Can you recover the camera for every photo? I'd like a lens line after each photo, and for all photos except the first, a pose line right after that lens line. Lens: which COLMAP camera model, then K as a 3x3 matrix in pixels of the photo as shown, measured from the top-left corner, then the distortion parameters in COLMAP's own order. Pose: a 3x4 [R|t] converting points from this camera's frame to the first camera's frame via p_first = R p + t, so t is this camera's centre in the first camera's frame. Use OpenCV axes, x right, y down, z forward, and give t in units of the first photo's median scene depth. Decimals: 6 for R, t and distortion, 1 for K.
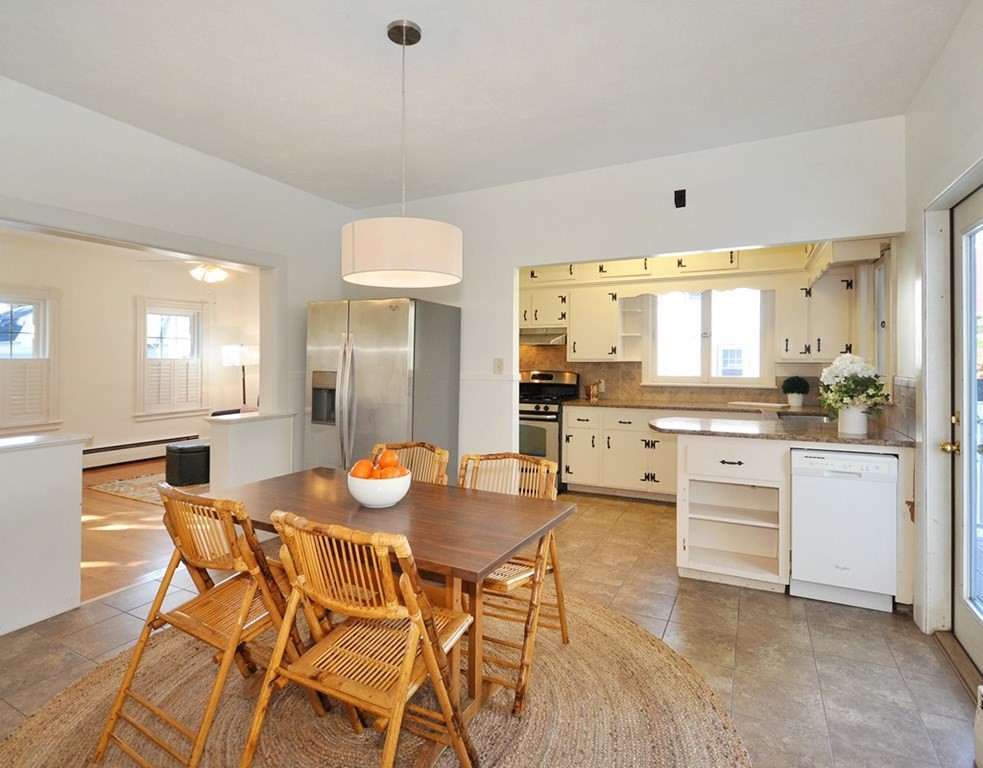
lens RADIAL K [[492.9, 0, 478.1], [0, 492.9, 366.0], [0, 0, 1]] dist [0.003081, 0.000387]
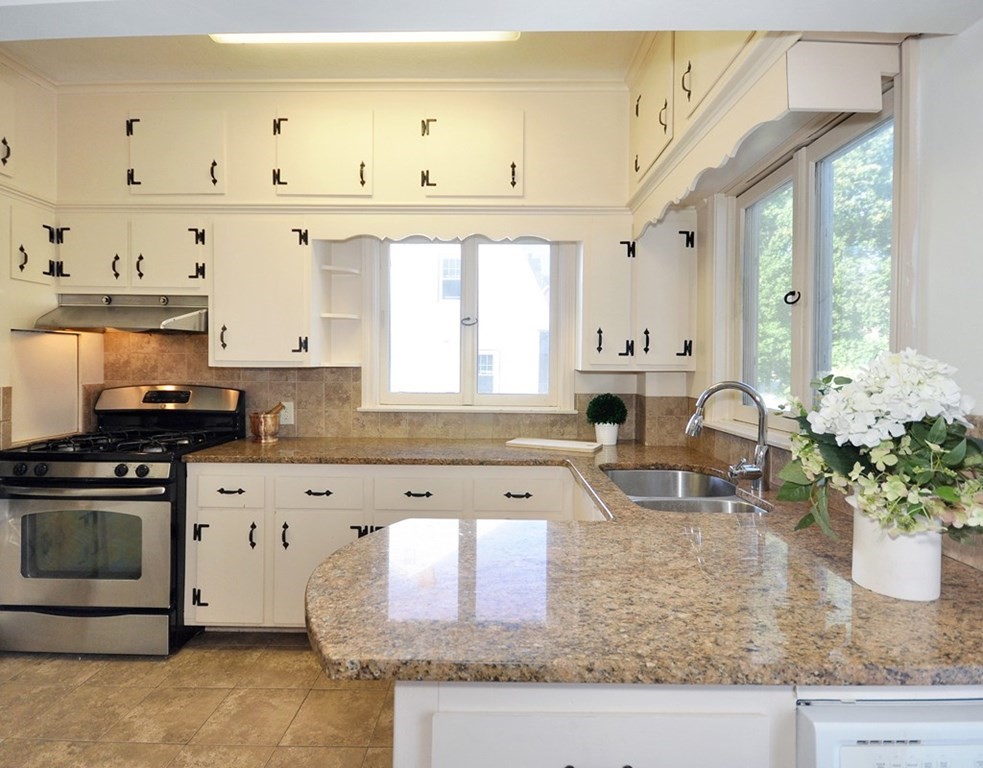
lens RADIAL K [[492.9, 0, 478.1], [0, 492.9, 366.0], [0, 0, 1]] dist [0.003081, 0.000387]
pose [[0.893550, 0.009149, 0.448871, 0.207088], [-0.003421, 0.999902, -0.013572, -0.003702], [-0.448951, 0.010592, 0.893493, 0.466040]]
